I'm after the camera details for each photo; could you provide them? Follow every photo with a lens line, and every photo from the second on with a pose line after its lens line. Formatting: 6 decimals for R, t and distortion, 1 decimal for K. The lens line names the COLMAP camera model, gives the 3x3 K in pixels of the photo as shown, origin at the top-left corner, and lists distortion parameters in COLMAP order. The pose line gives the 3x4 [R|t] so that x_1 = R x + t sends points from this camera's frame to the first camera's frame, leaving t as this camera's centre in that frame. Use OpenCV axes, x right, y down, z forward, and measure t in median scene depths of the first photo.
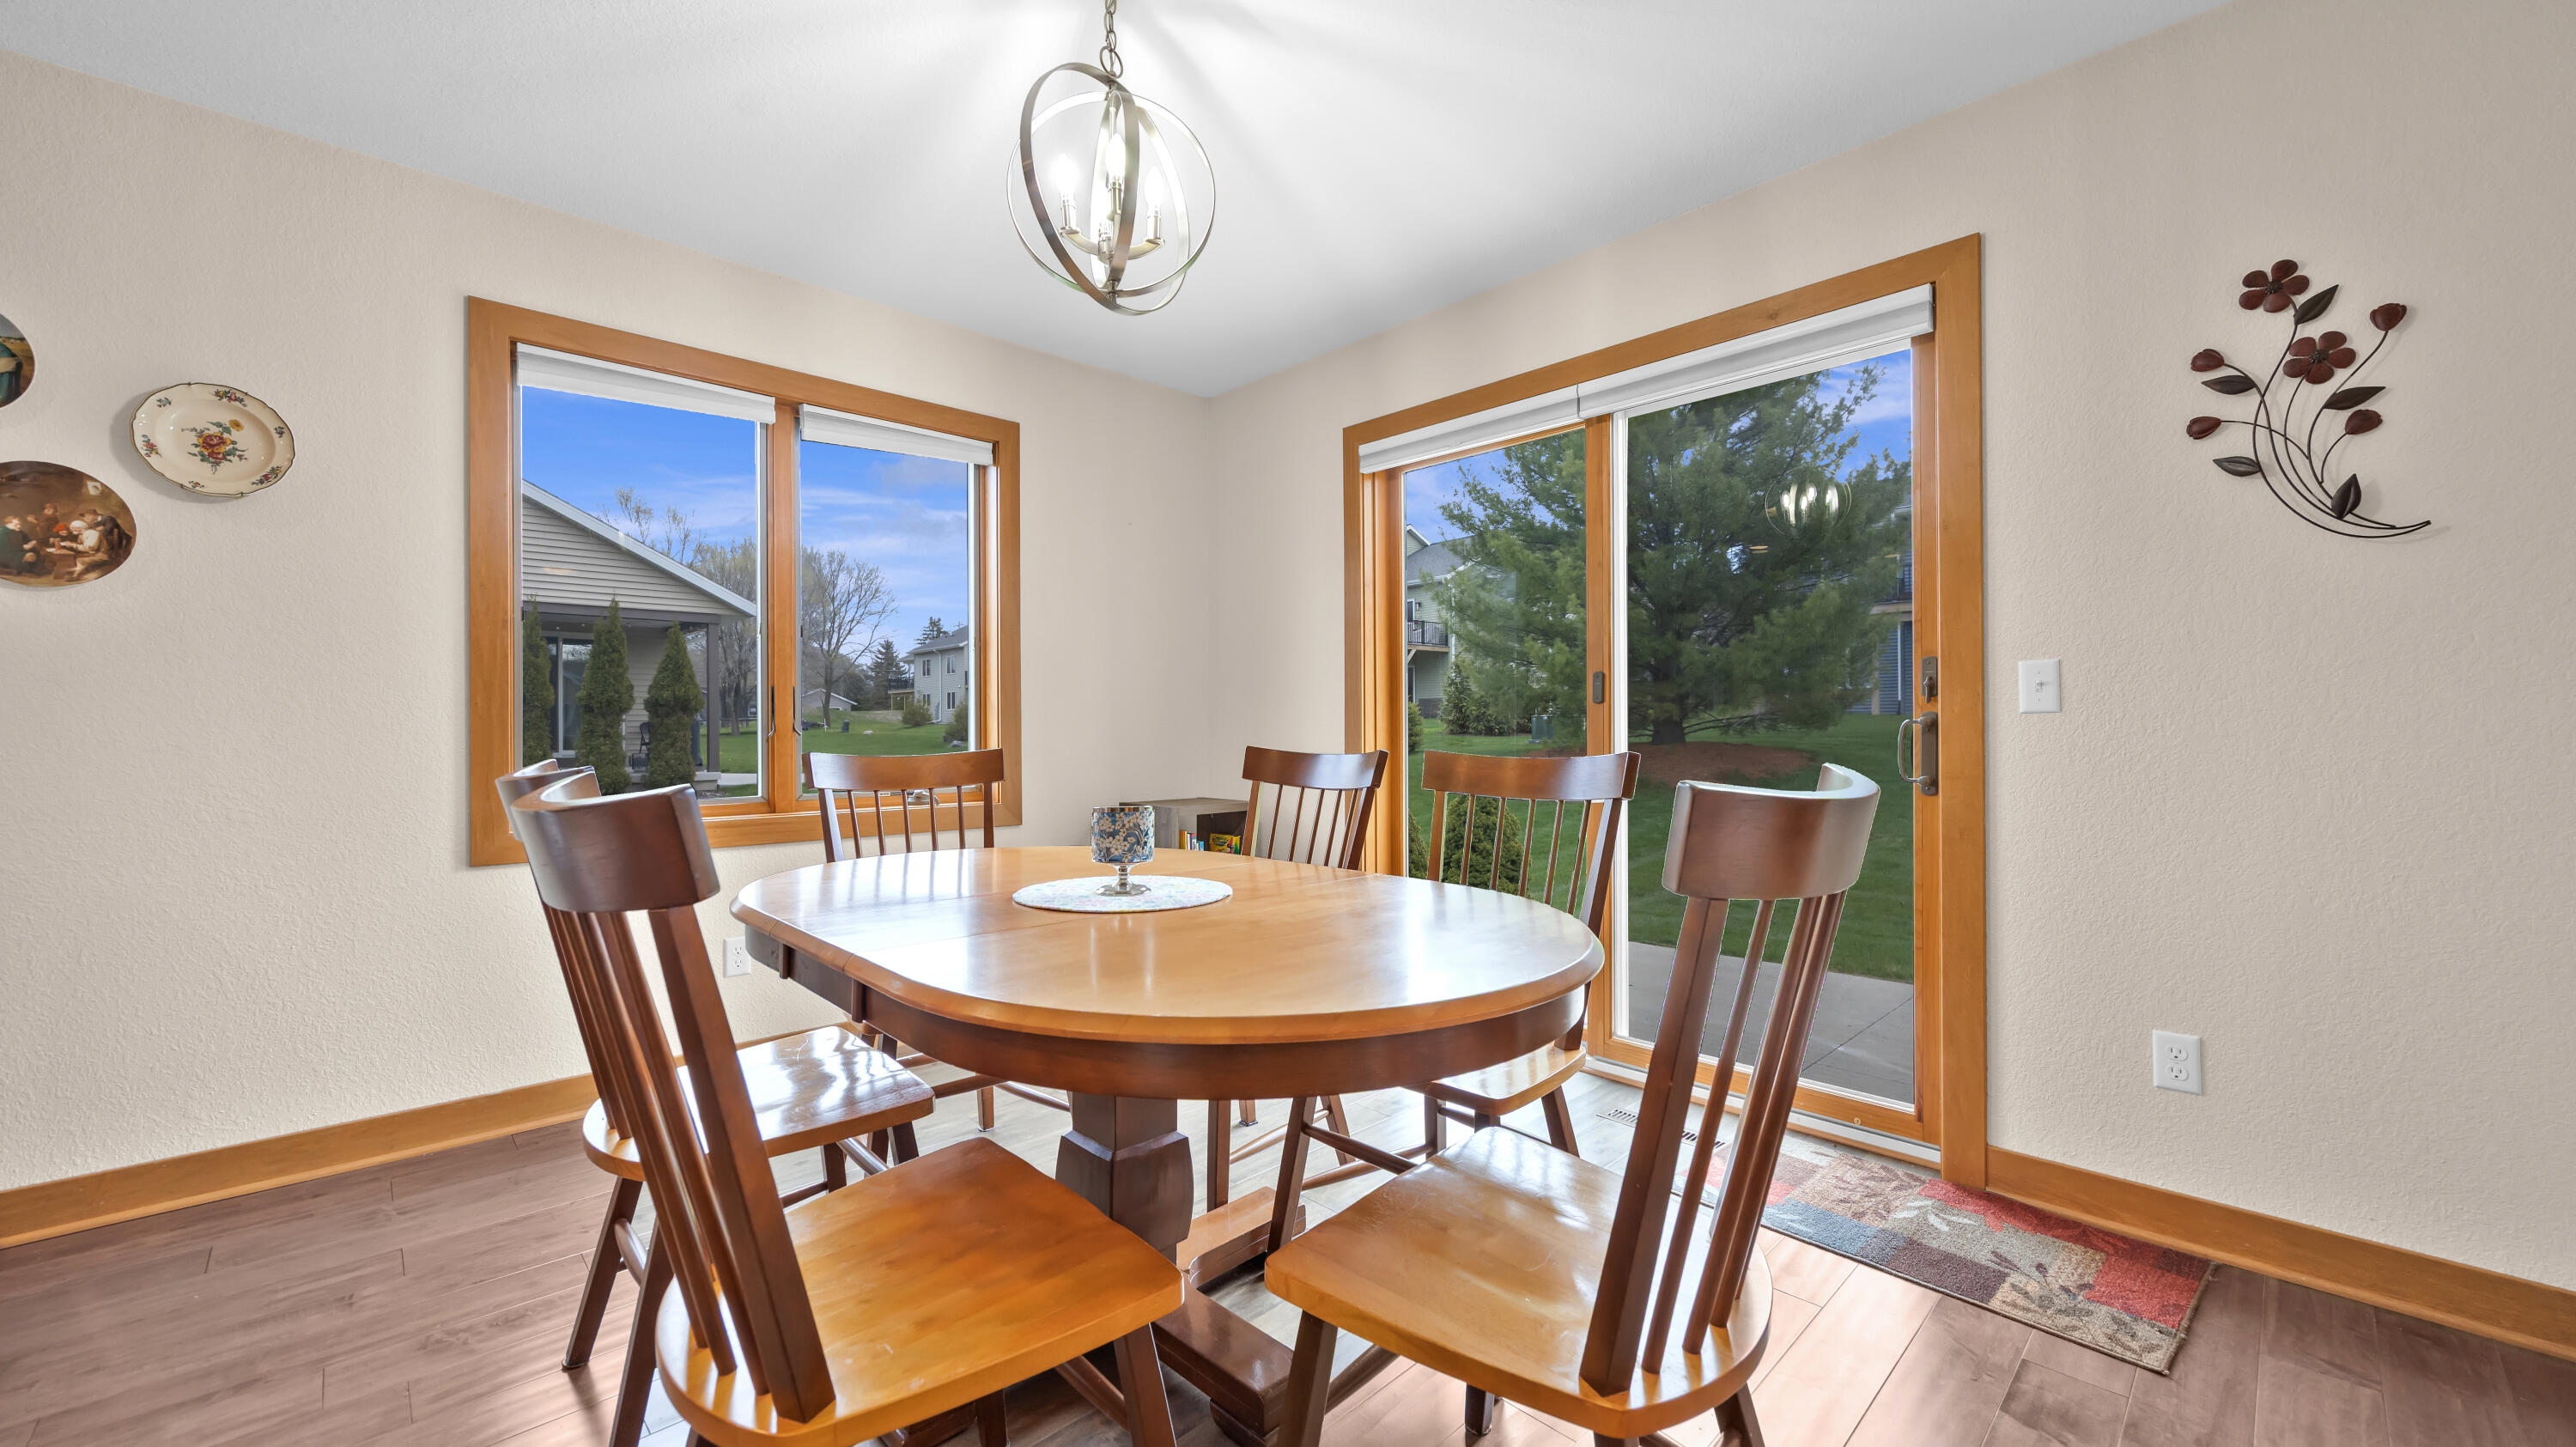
lens RADIAL K [[965.9, 0, 1277.1], [0, 965.9, 734.5], [0, 0, 1]] dist [-0.011698, -0.000162]
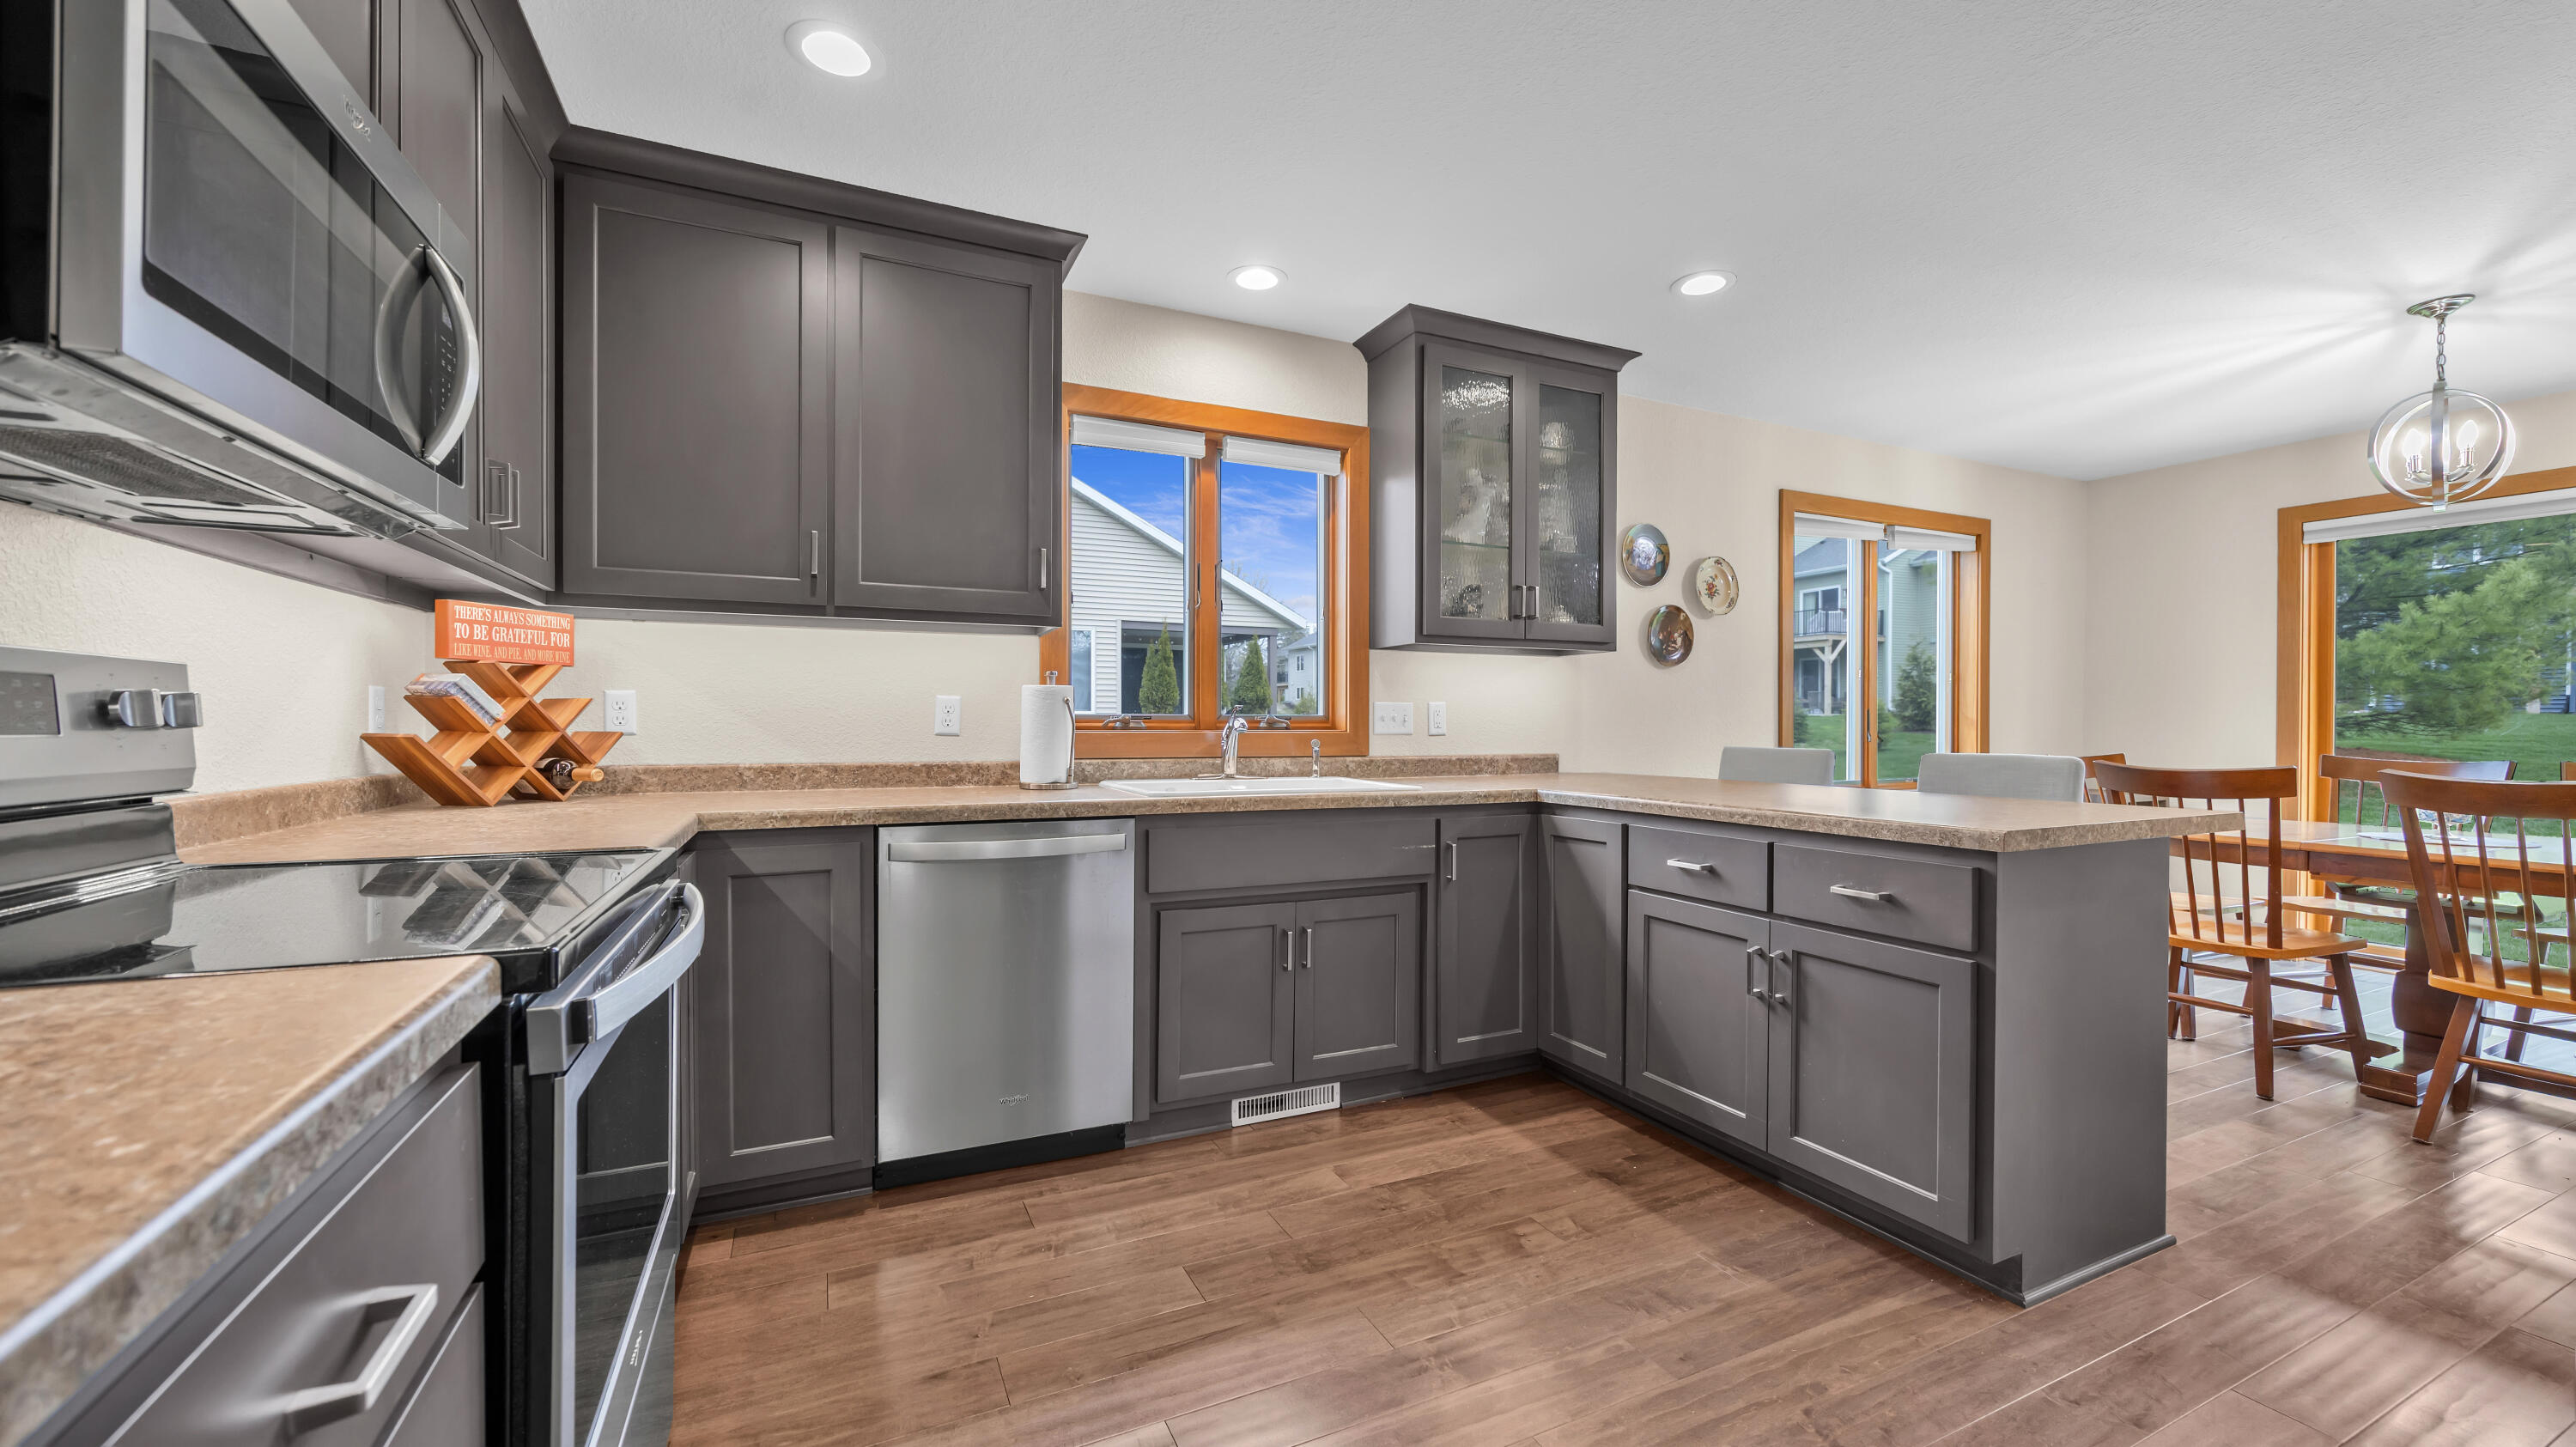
lens RADIAL K [[965.9, 0, 1264.6], [0, 965.9, 723.5], [0, 0, 1]] dist [-0.011698, -0.000162]
pose [[0.943649, 0.004179, -0.330920, -1.335778], [-0.006029, 0.999971, -0.004564, -0.020782], [0.330892, 0.006302, 0.943648, -1.122802]]
